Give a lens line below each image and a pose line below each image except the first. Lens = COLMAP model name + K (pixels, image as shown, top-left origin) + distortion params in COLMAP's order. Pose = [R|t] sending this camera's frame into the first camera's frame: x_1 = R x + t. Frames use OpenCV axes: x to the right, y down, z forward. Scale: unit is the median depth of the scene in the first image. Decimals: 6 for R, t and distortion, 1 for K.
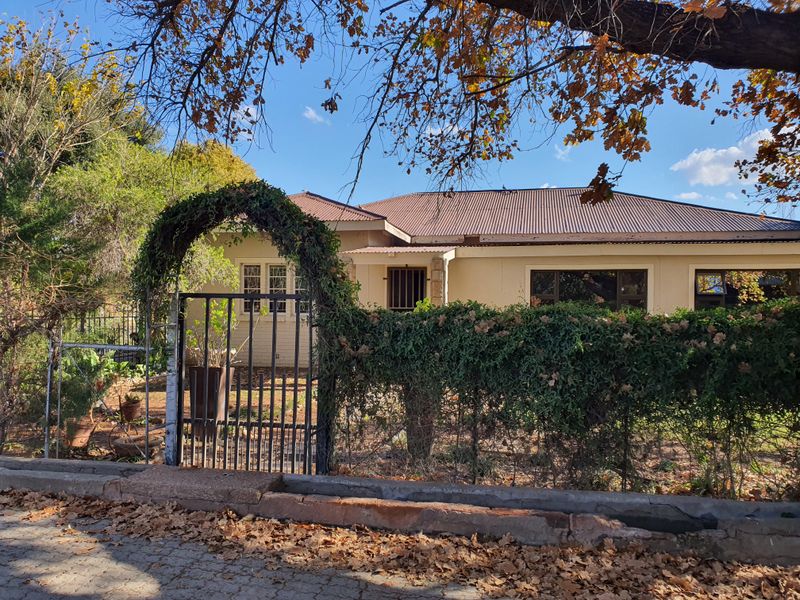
lens RADIAL K [[623.8, 0, 398.5], [0, 623.8, 295.0], [0, 0, 1]] dist [0.064737, -0.051334]
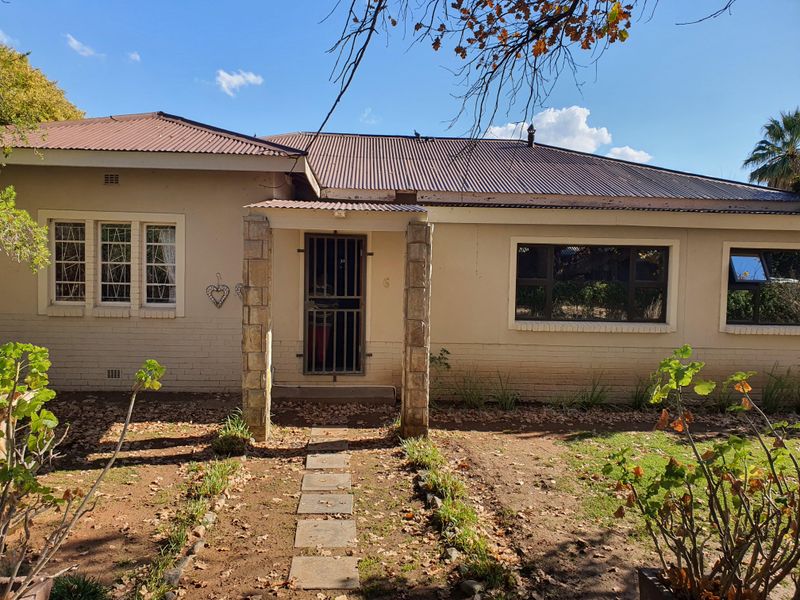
lens RADIAL K [[628.1, 0, 400.0], [0, 628.1, 300.0], [0, 0, 1]] dist [0.059083, -0.045439]
pose [[0.964284, -0.000654, 0.264870, -0.096339], [-0.017140, 0.997747, 0.064864, -0.019909], [-0.264315, -0.067087, 0.962100, 0.348916]]
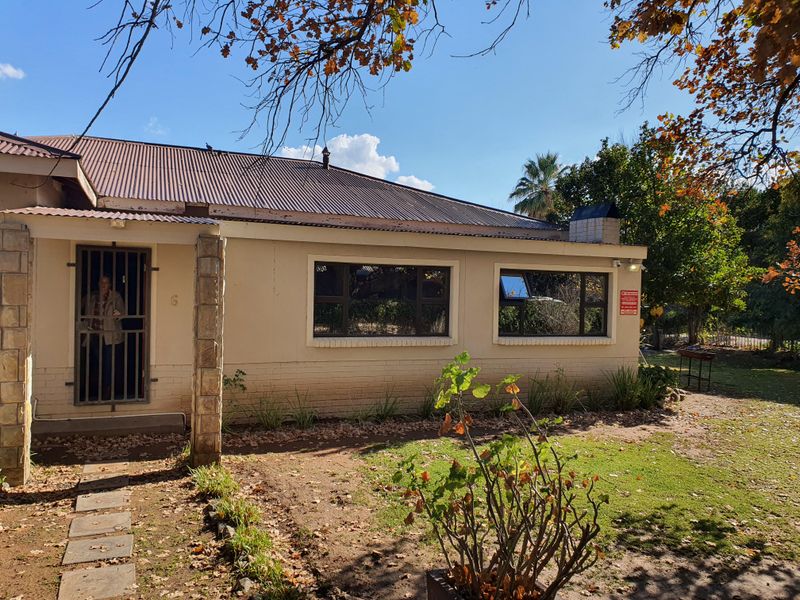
lens RADIAL K [[623.8, 0, 398.5], [0, 623.8, 295.0], [0, 0, 1]] dist [0.064737, -0.051334]
pose [[0.834025, 0.010443, 0.551628, -0.091996], [-0.024824, 0.999519, 0.018611, -0.016848], [-0.551168, -0.029215, 0.833883, 0.353435]]
